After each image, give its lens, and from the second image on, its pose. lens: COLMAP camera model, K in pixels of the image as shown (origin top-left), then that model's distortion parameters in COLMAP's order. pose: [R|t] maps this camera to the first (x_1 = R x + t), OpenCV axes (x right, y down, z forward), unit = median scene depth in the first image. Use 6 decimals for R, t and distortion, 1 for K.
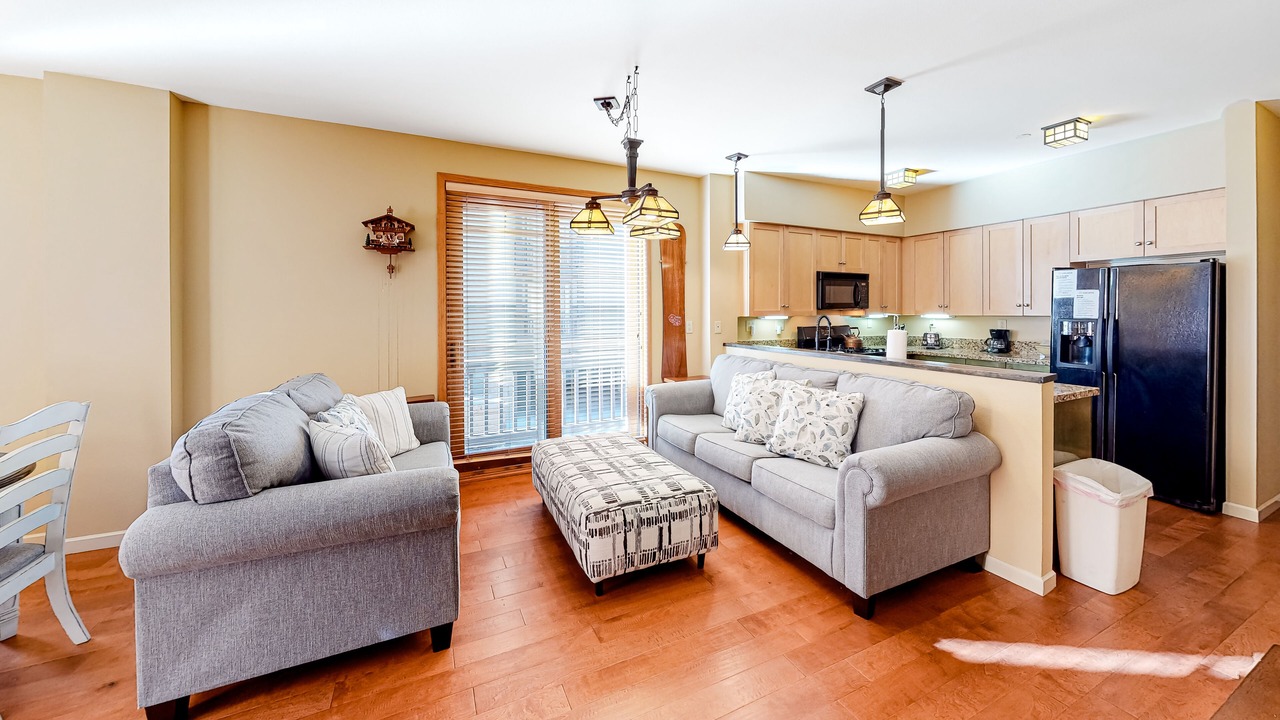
lens RADIAL K [[395.9, 0, 635.7], [0, 395.9, 313.9], [0, 0, 1]] dist [0.001322, 0.000037]
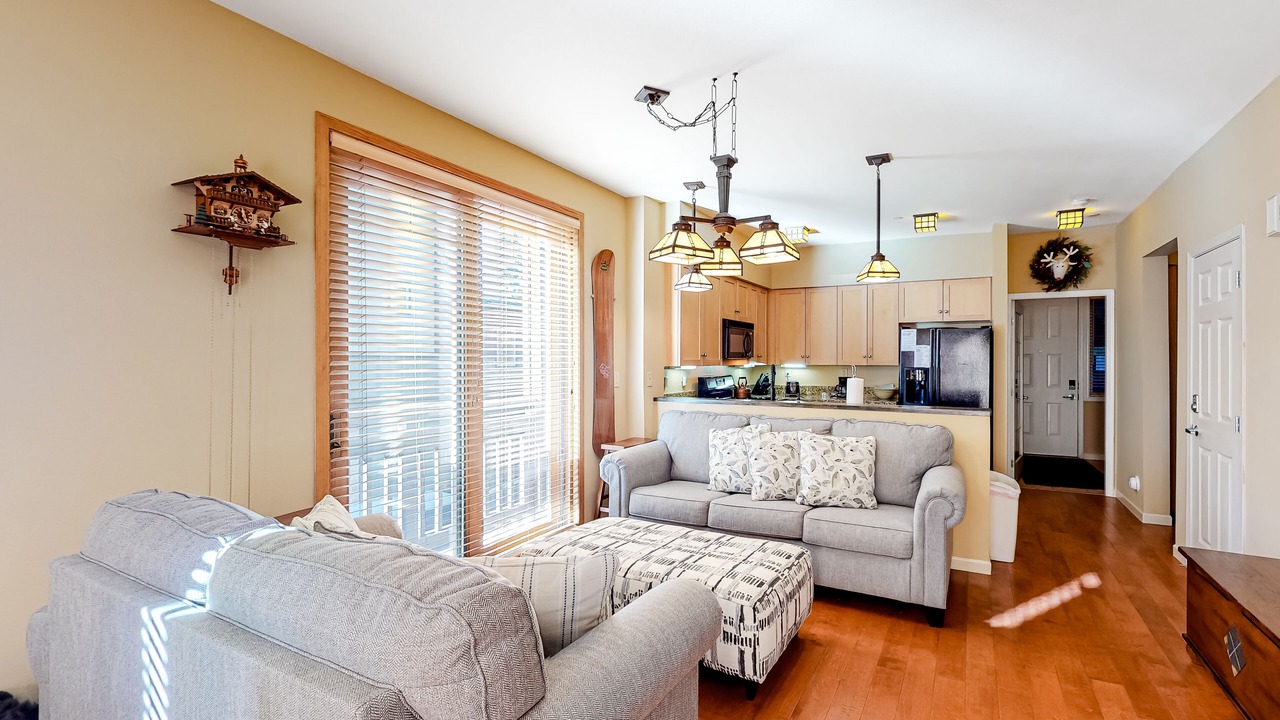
lens RADIAL K [[508.7, 0, 642.1], [0, 508.7, 363.0], [0, 0, 1]] dist [0.000607, 0.000064]
pose [[0.824307, 0.001168, 0.566141, -0.636303], [-0.000435, 0.999999, -0.001429, 0.000613], [-0.566142, 0.000931, 0.824307, 0.174225]]
